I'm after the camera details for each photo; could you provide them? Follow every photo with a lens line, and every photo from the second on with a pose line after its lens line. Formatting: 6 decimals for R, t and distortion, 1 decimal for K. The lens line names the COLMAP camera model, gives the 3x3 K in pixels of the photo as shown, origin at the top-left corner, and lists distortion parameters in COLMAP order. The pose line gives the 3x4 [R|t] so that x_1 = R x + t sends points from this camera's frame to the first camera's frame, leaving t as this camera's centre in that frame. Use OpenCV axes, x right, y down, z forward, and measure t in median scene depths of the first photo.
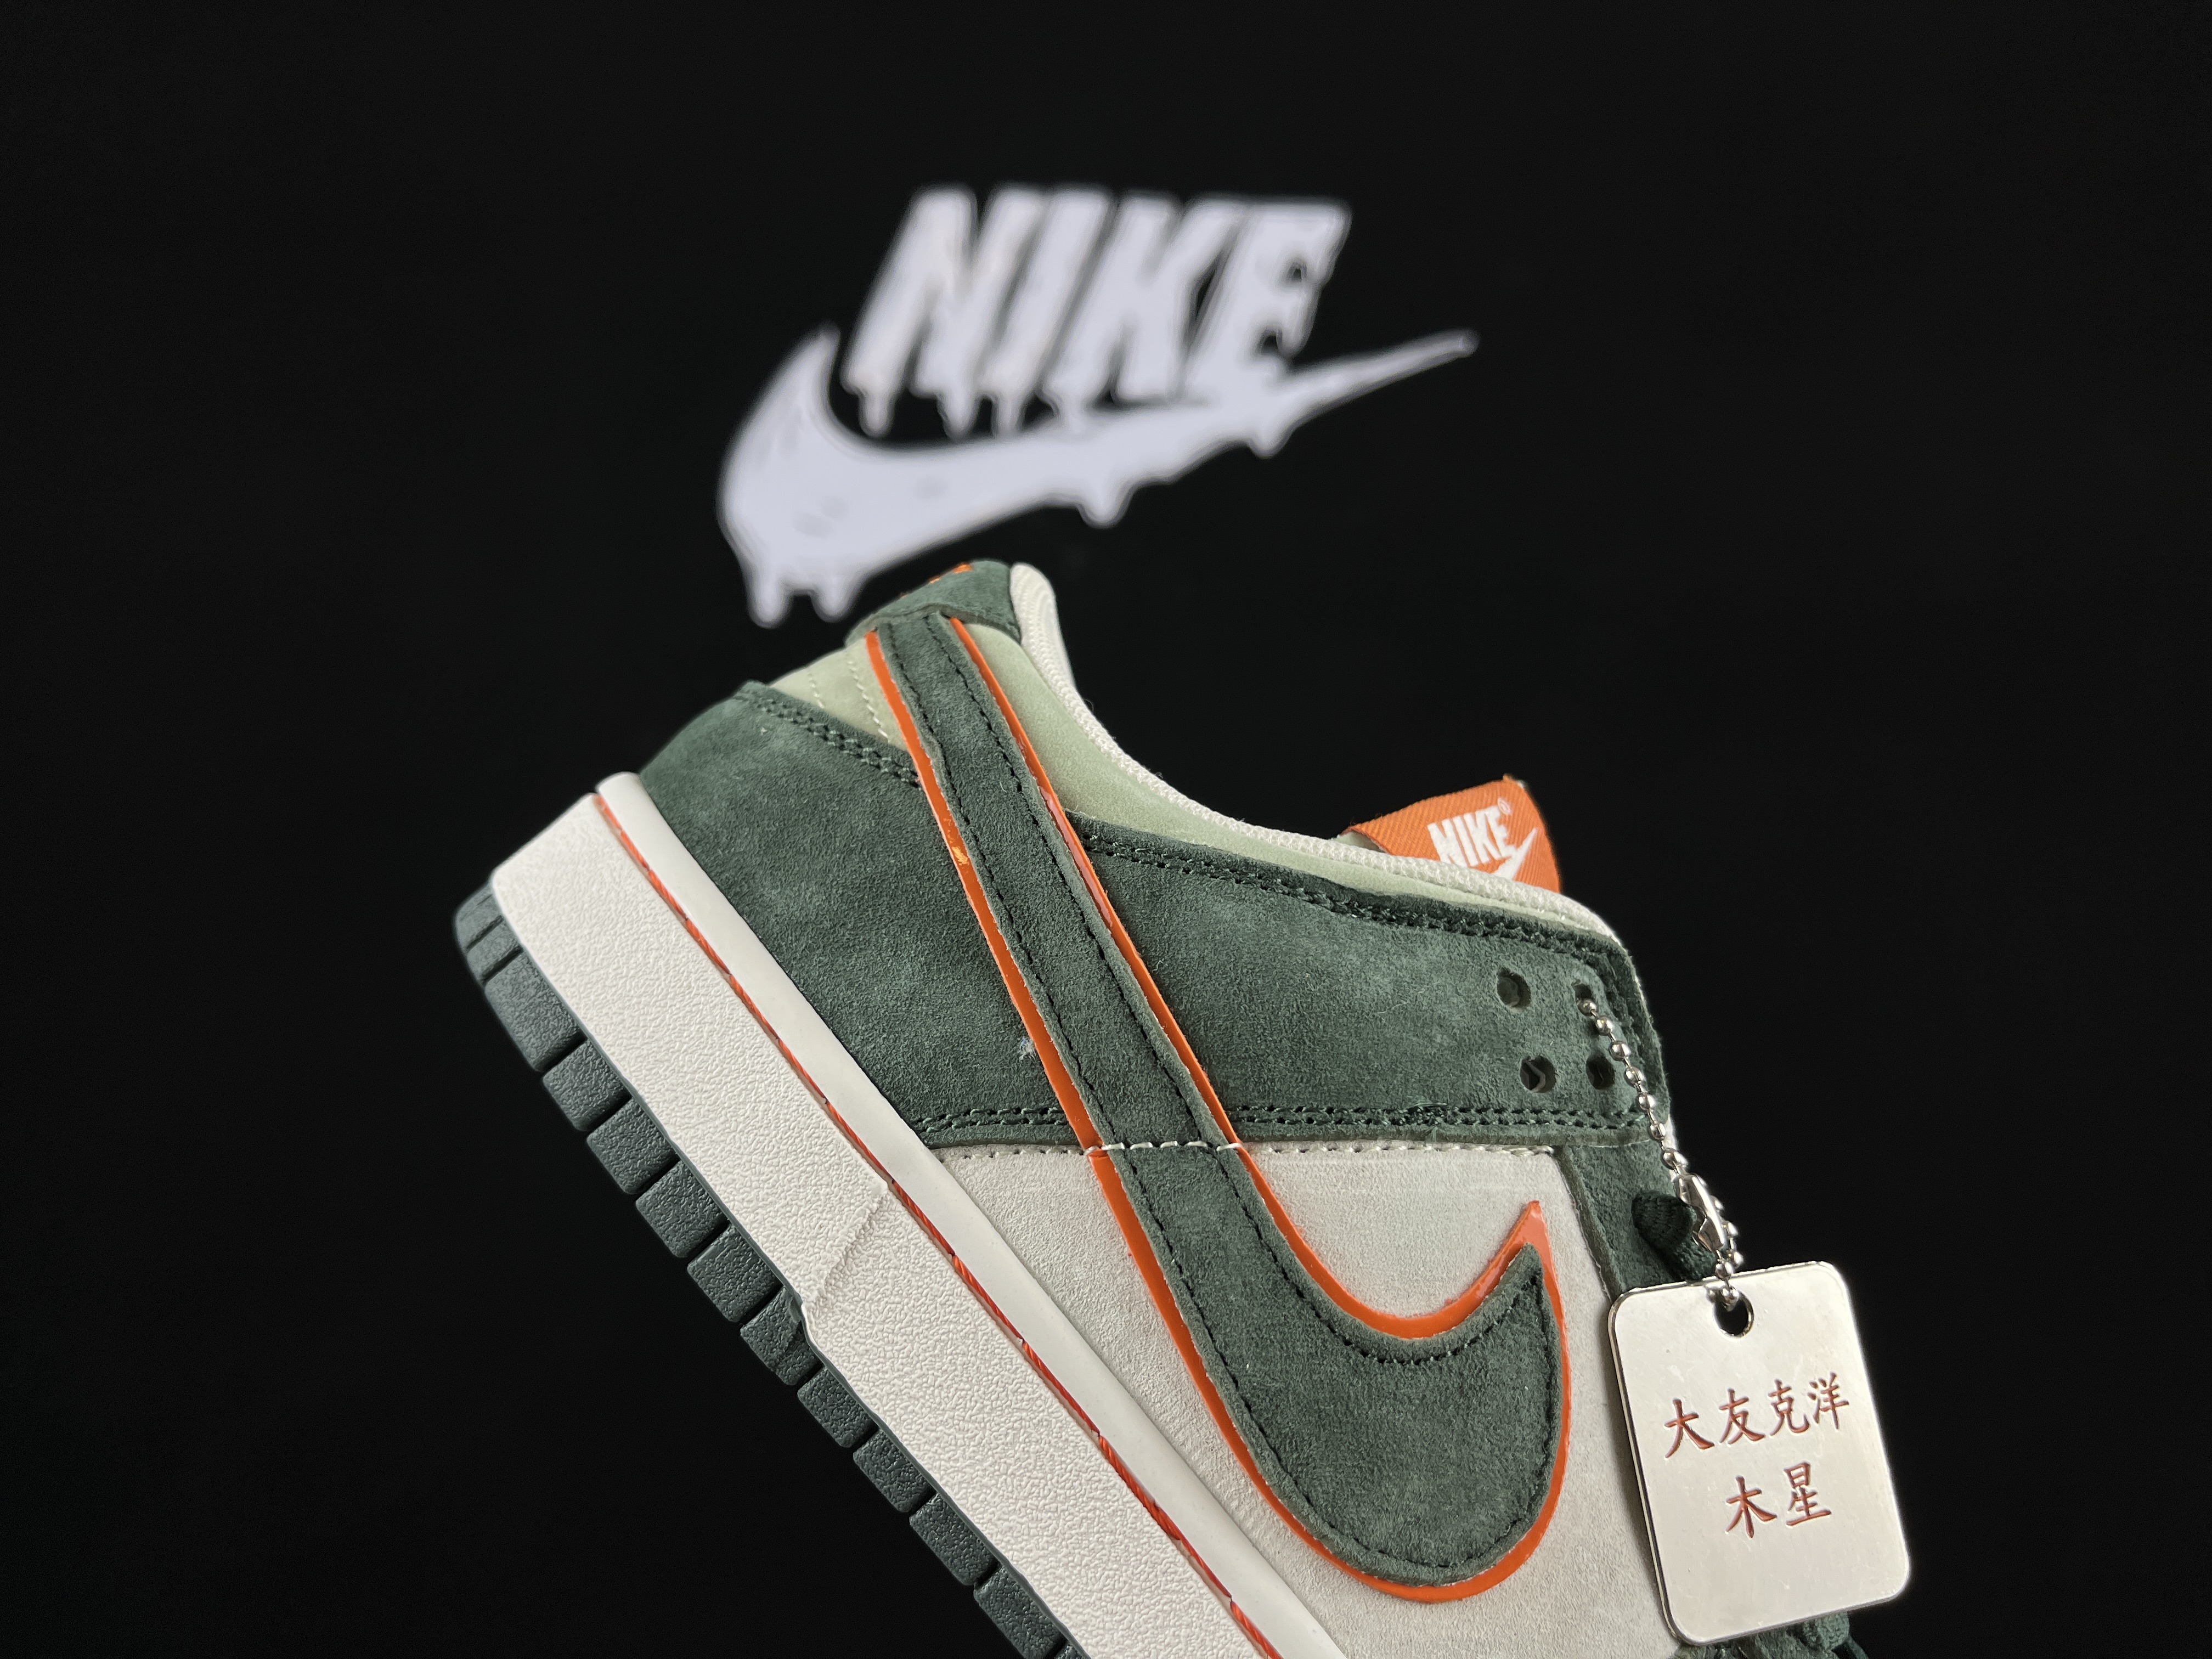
lens RADIAL K [[1665.4, 0, 1106.0], [0, 1665.4, 829.5], [0, 0, 1]] dist [0.001316, -0.002874]
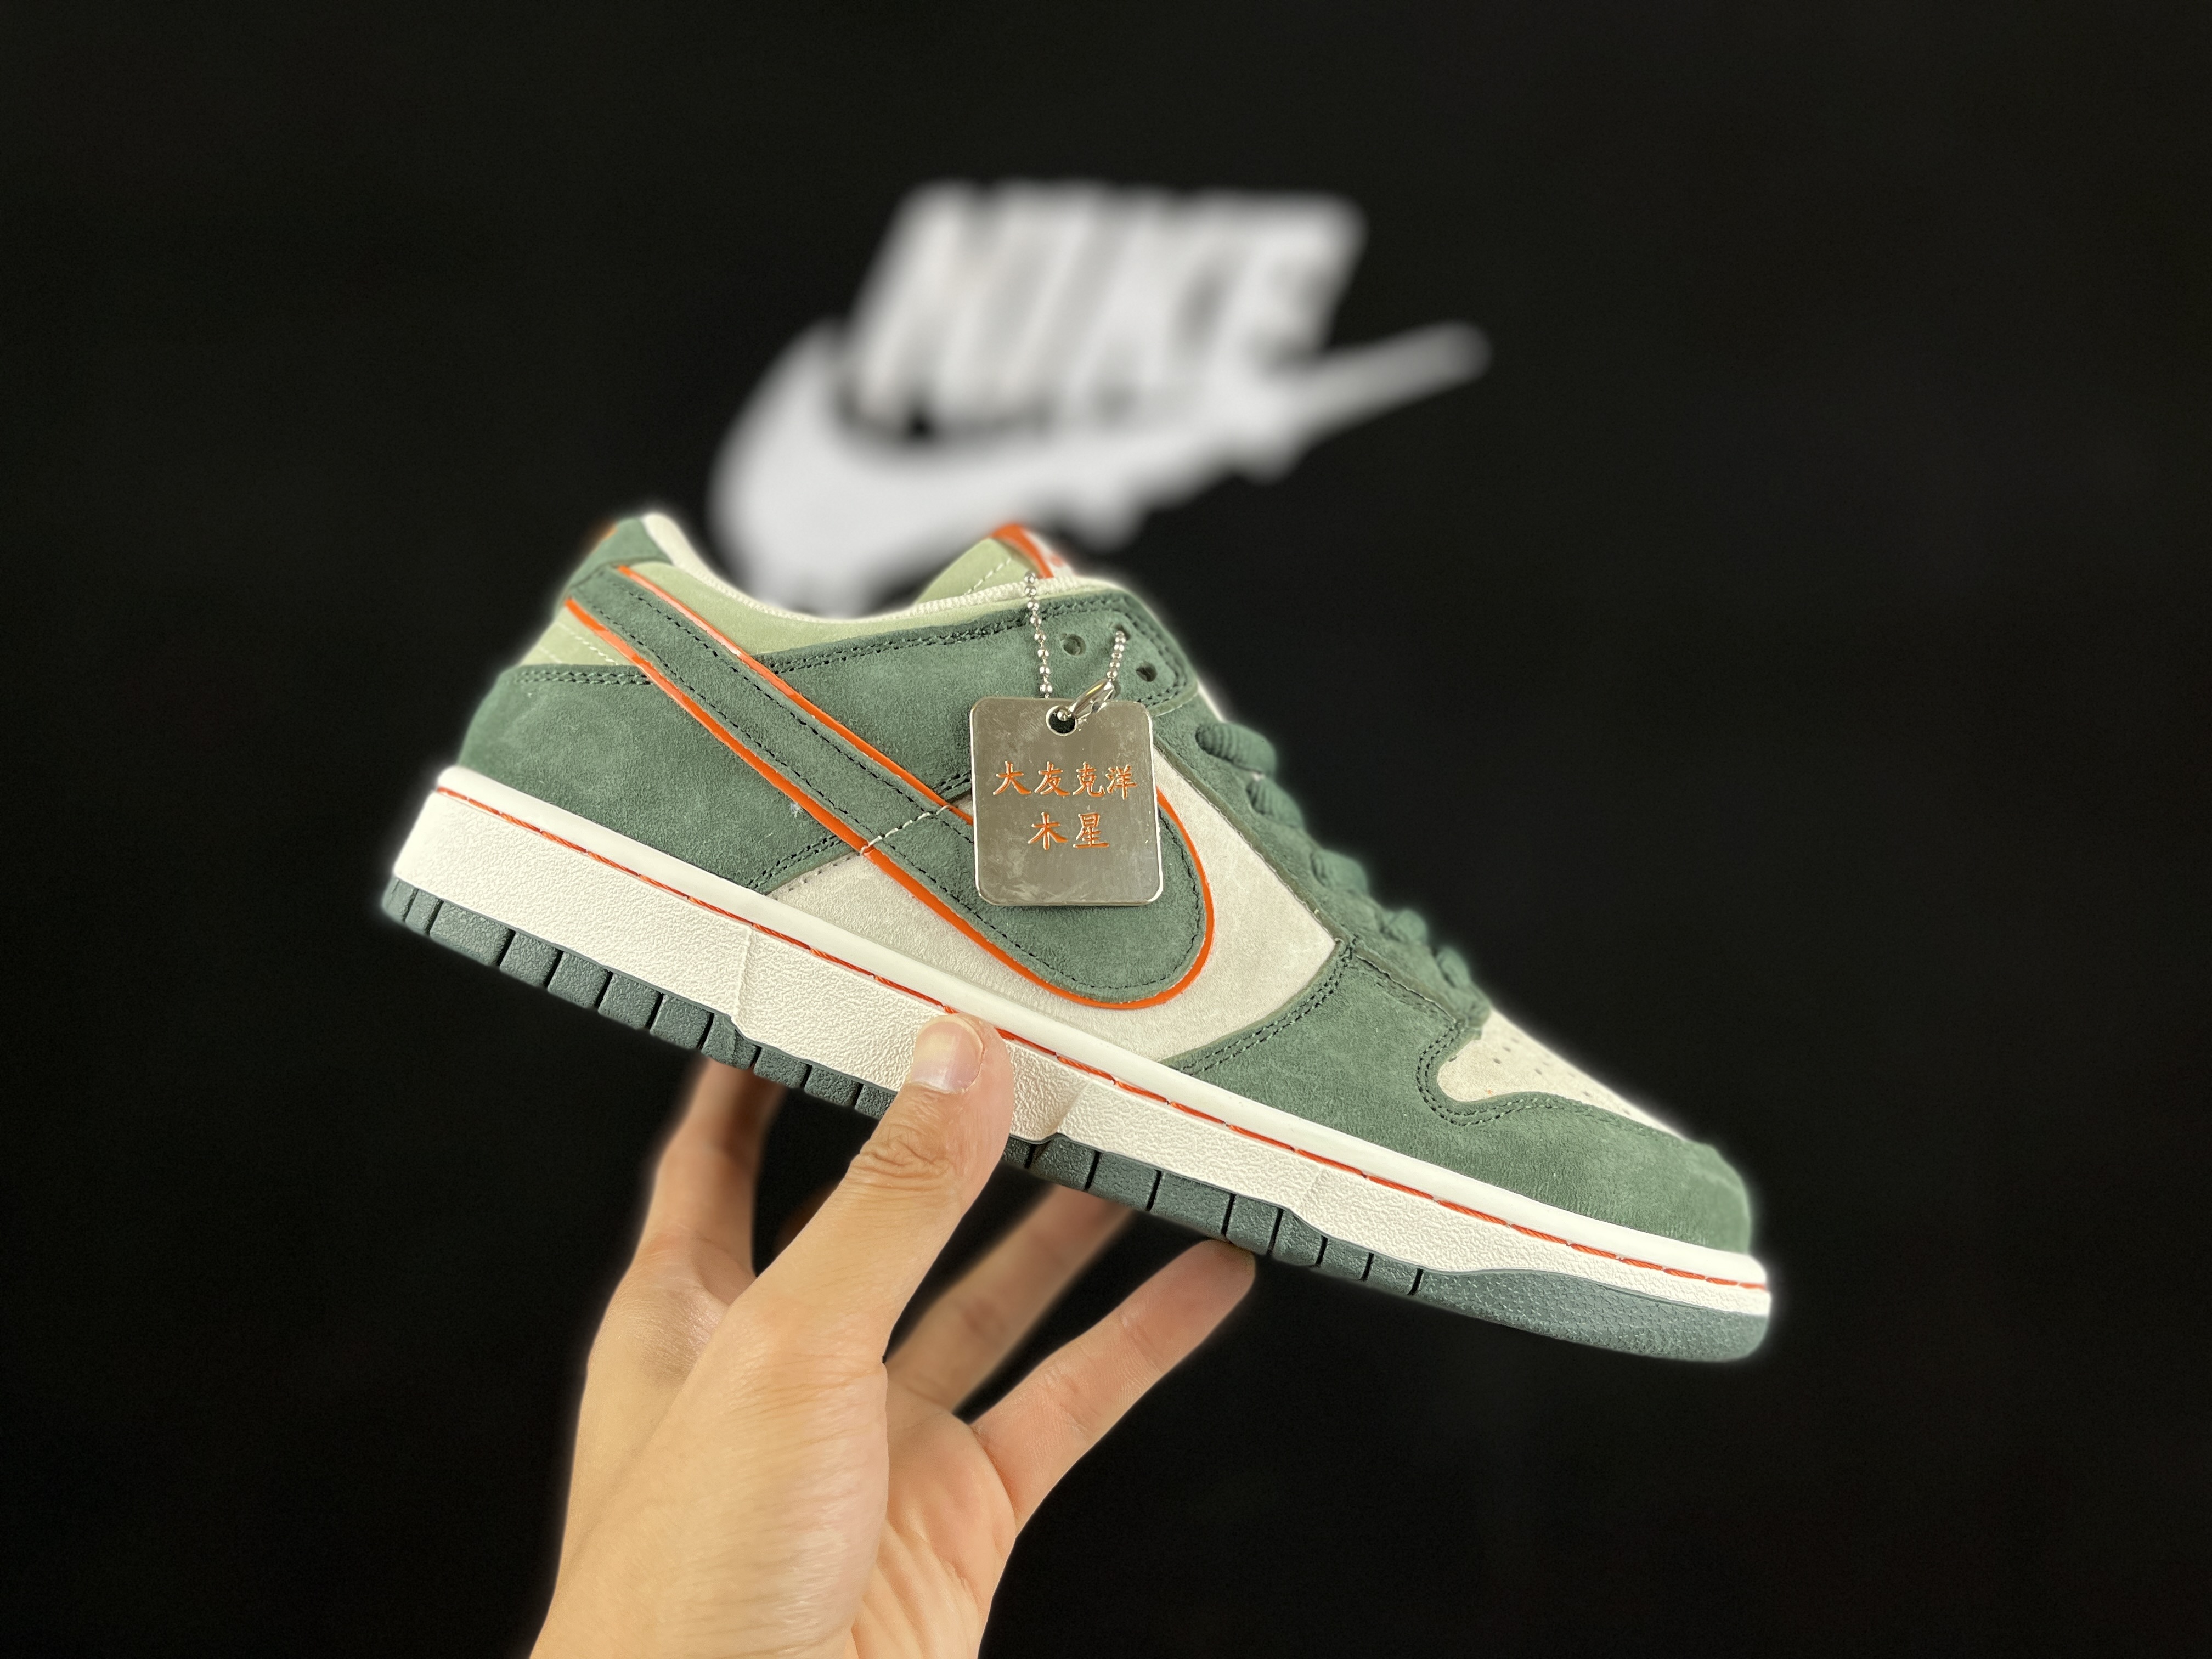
lens RADIAL K [[1665.4, 0, 1106.0], [0, 1665.4, 829.5], [0, 0, 1]] dist [0.001316, -0.002874]
pose [[0.897142, -0.420323, 0.135881, -0.008411], [0.404611, 0.905334, 0.129075, 0.066905], [-0.177271, -0.060820, 0.982281, -0.534149]]
